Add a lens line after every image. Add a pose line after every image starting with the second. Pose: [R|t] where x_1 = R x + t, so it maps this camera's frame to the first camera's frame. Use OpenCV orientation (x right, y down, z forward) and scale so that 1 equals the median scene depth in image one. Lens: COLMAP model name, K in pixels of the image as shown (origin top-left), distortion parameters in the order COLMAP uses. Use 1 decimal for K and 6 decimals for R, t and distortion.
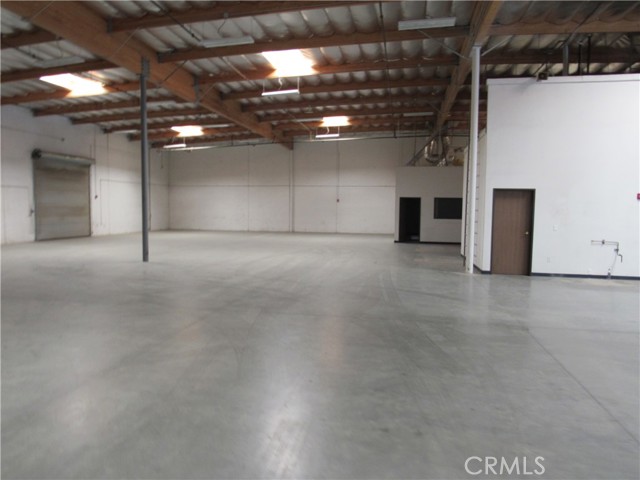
lens RADIAL K [[459.2, 0, 321.4], [0, 459.2, 243.5], [0, 0, 1]] dist [-0.033443, 0.014547]
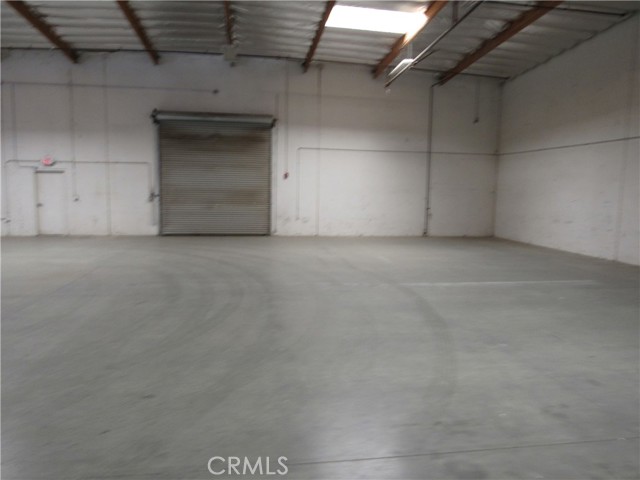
lens RADIAL K [[459.2, 0, 318.0], [0, 459.2, 239.2], [0, 0, 1]] dist [-0.033443, 0.014547]
pose [[0.330681, 0.102094, -0.938204, 0.149124], [-0.089117, 0.993067, 0.076654, -0.074558], [0.939525, 0.058262, 0.337487, 0.925245]]
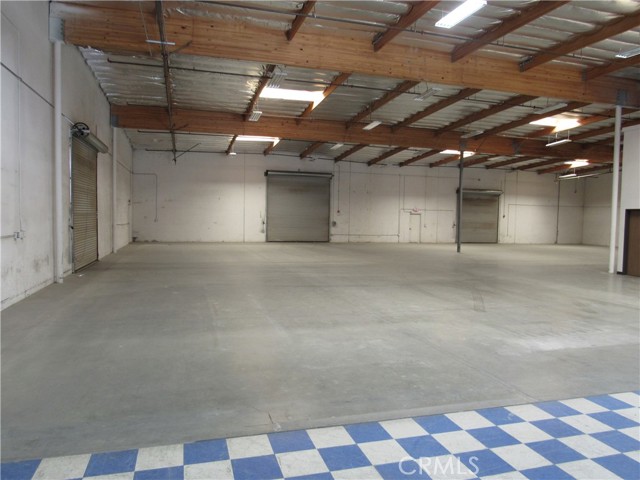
lens RADIAL K [[459.2, 0, 319.0], [0, 459.2, 236.8], [0, 0, 1]] dist [-0.033443, 0.014547]
pose [[0.453853, 0.038105, -0.890261, 0.585743], [-0.089749, 0.995960, -0.003124, 0.020951], [0.886545, 0.081318, 0.455439, -0.187225]]
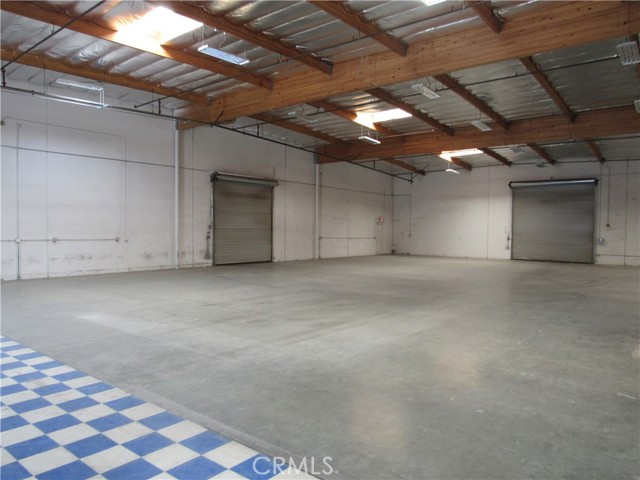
lens RADIAL K [[459.2, 0, 320.3], [0, 459.2, 235.7], [0, 0, 1]] dist [-0.033443, 0.014547]
pose [[-0.479694, 0.000396, -0.877436, 0.643387], [-0.089561, 0.994755, 0.049412, -0.033969], [0.872853, 0.102286, -0.477143, 0.429448]]
